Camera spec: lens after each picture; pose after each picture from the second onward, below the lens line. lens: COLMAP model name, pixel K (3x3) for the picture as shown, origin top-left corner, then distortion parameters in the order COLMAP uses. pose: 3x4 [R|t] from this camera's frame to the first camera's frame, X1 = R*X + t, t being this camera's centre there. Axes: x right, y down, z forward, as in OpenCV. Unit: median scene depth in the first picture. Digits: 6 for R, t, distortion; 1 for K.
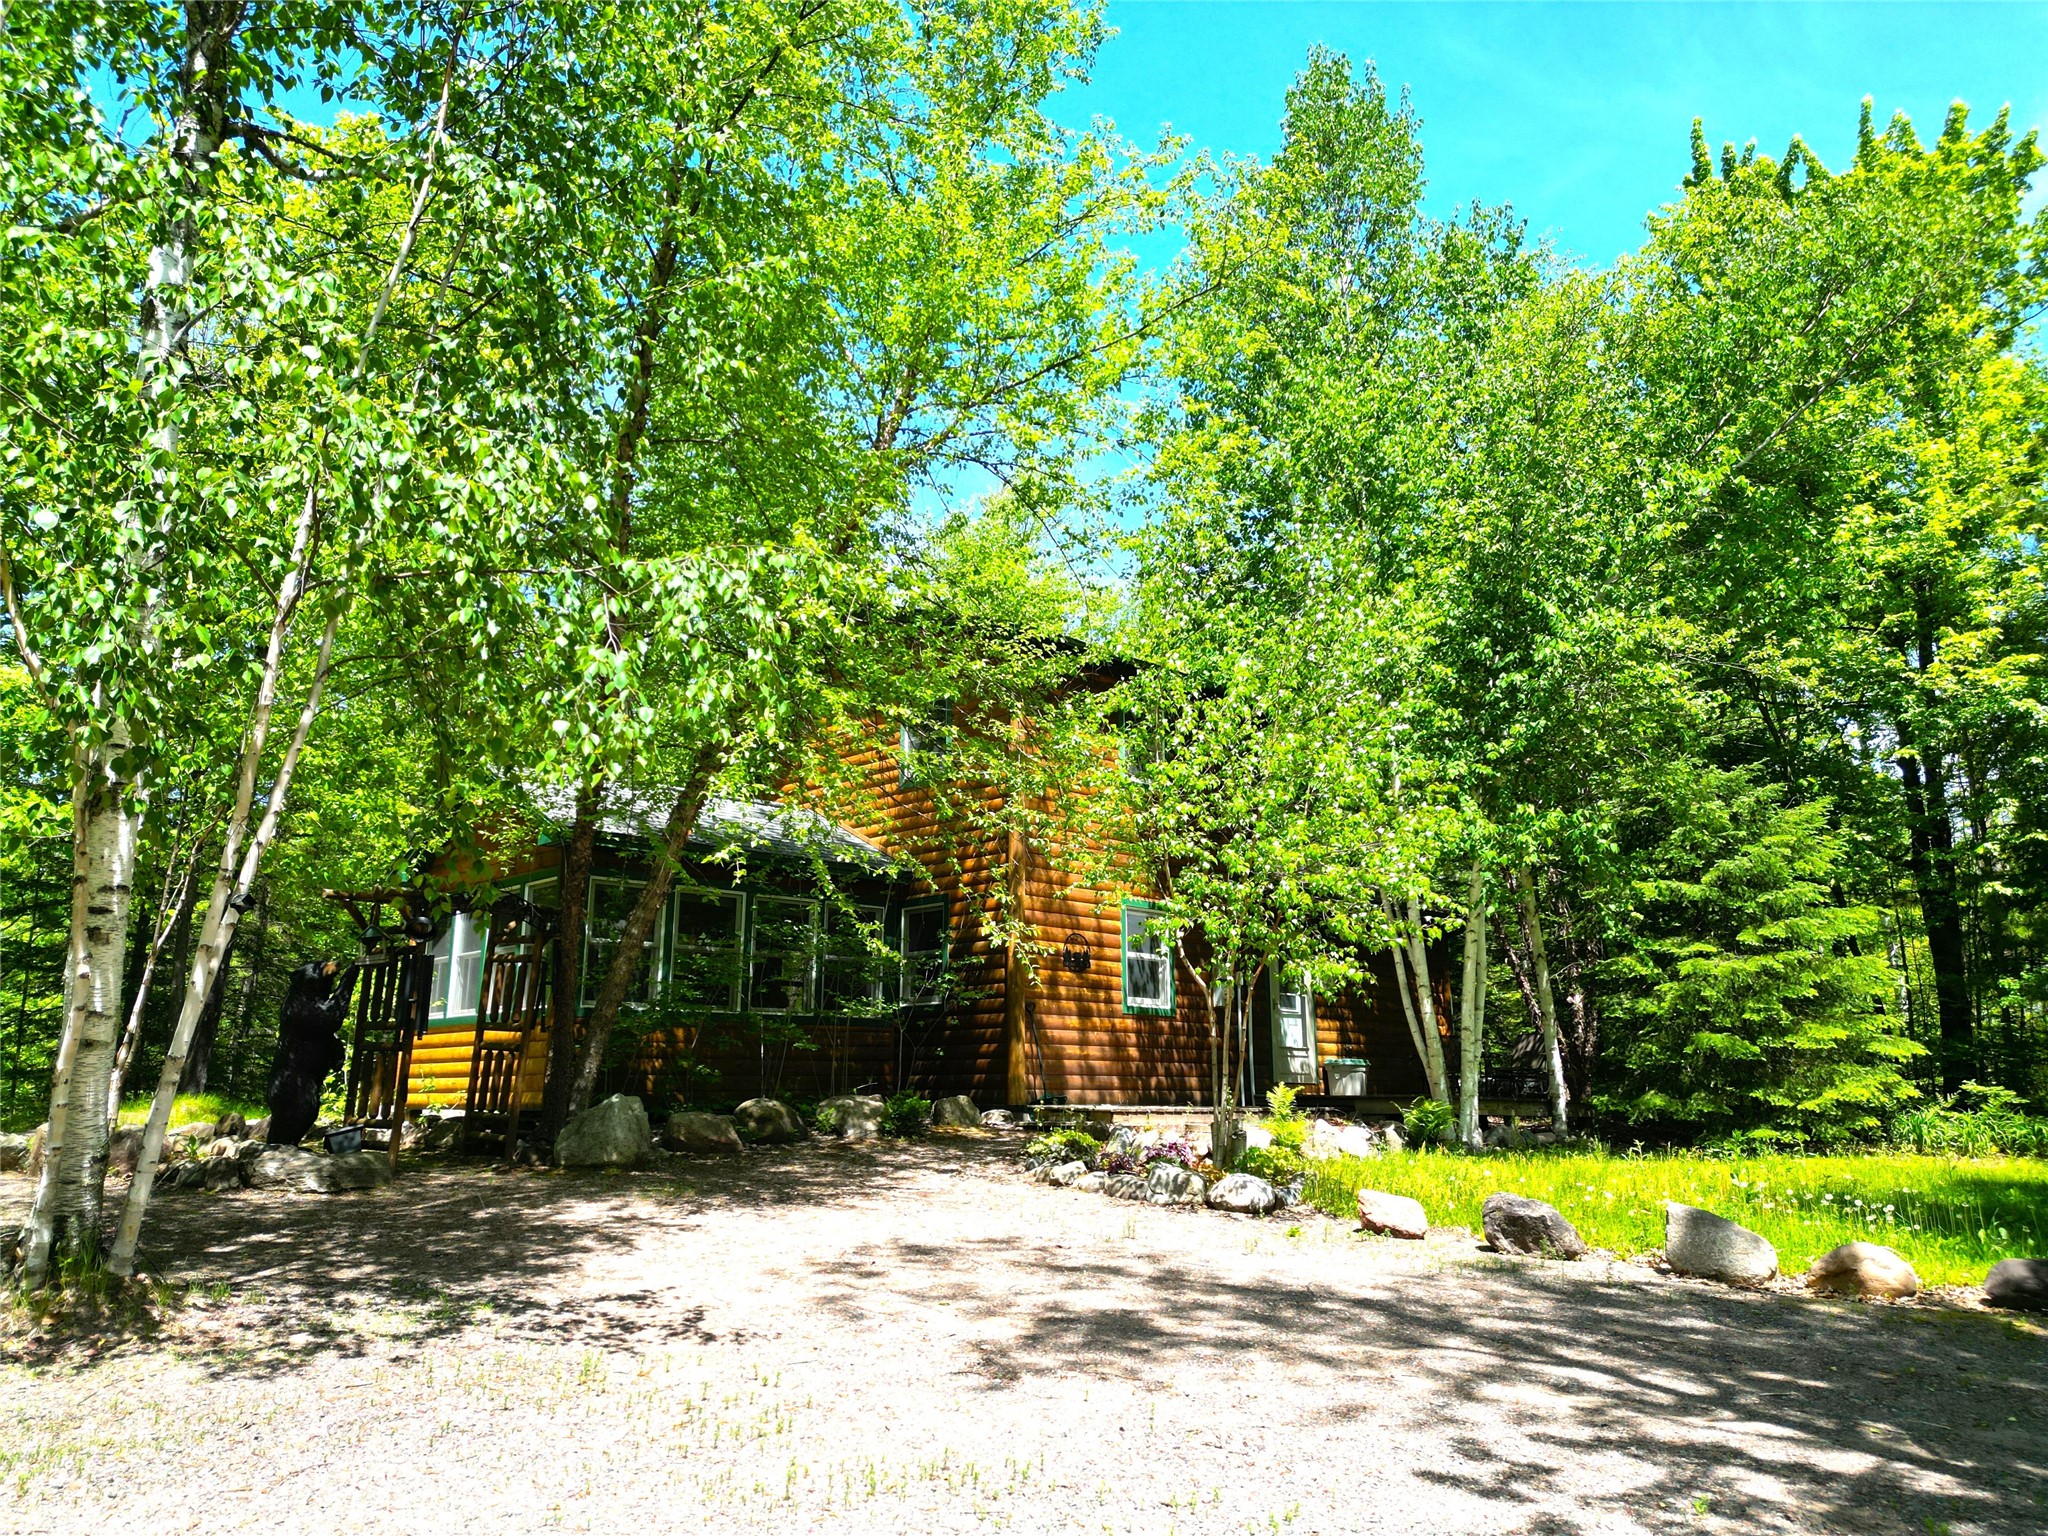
lens RADIAL K [[1435.6, 0, 1024.4], [0, 1435.6, 764.7], [0, 0, 1]] dist [0.074237, -0.070433]
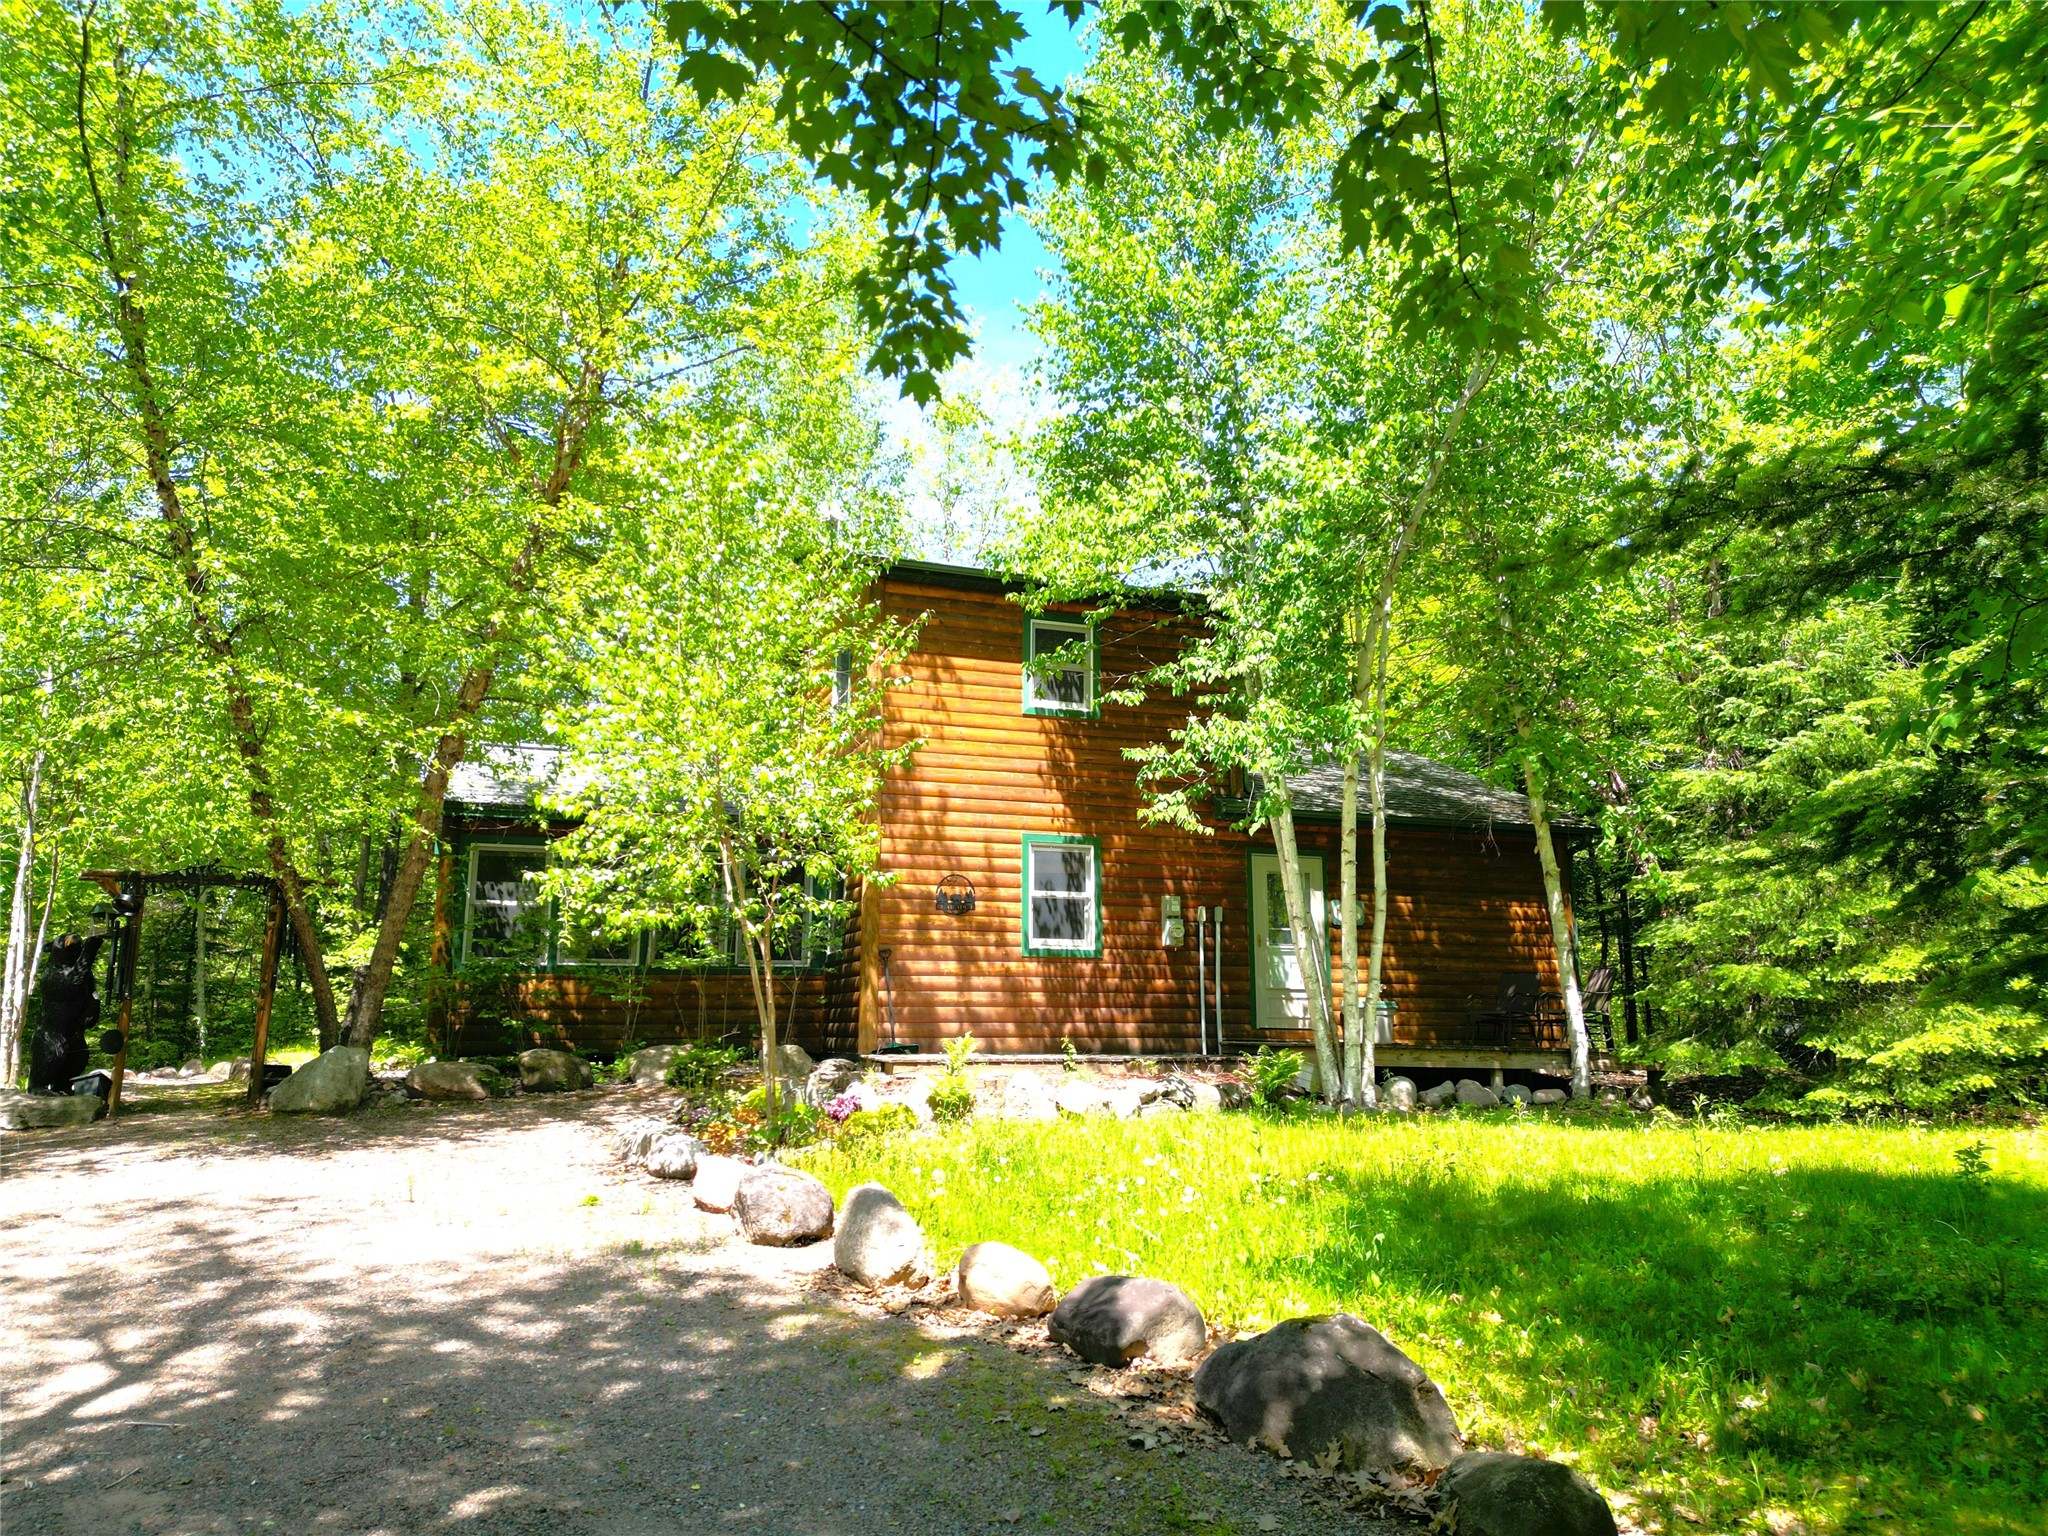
lens RADIAL K [[1435.6, 0, 1025.6], [0, 1435.6, 772.3], [0, 0, 1]] dist [0.074237, -0.070433]
pose [[0.907700, -0.073756, -0.413086, 0.461806], [0.093706, 0.995200, 0.028214, 0.027021], [0.409022, -0.064318, 0.910255, 0.155452]]
